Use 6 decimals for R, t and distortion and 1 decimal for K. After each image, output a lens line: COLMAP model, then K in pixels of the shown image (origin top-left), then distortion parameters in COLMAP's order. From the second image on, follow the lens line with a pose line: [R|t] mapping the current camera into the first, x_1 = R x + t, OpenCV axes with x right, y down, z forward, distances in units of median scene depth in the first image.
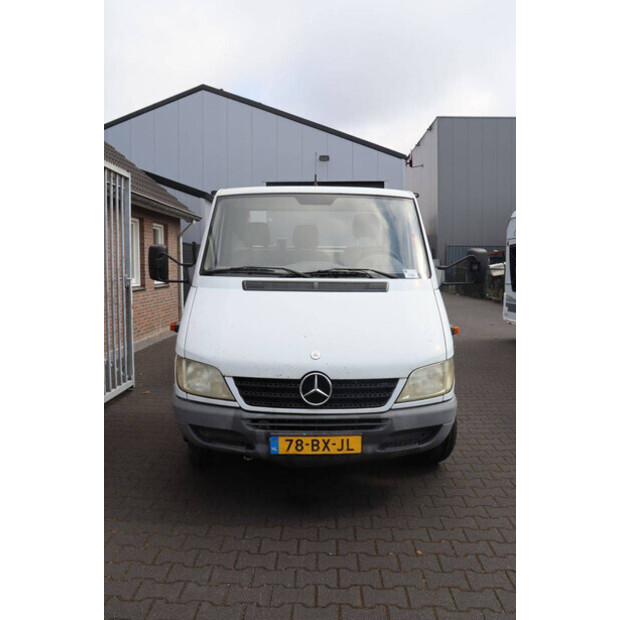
lens RADIAL K [[521.0, 0, 311.1], [0, 521.0, 299.4], [0, 0, 1]] dist [-0.182259, 0.177128]
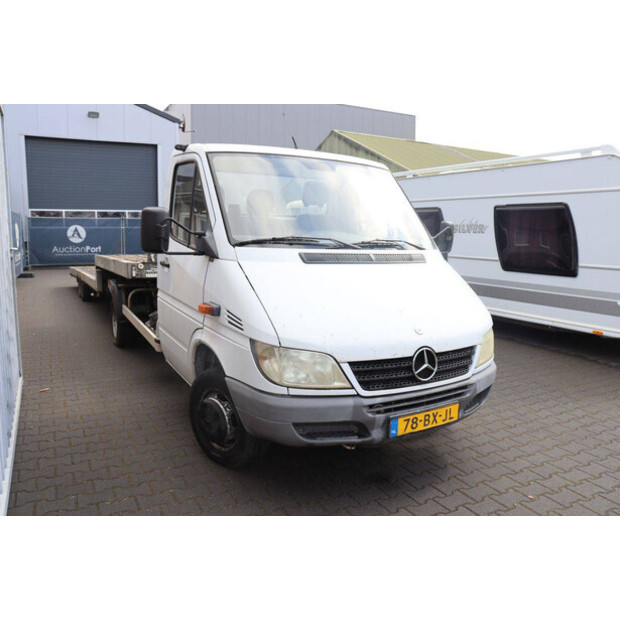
lens RADIAL K [[499.9, 0, 310.0], [0, 499.9, 310.0], [0, 0, 1]] dist [-0.136027, -0.001026]
pose [[0.869291, -0.063224, 0.490241, -0.634217], [0.016824, 0.994996, 0.098489, -0.026663], [-0.494015, -0.077368, 0.866004, 0.294614]]
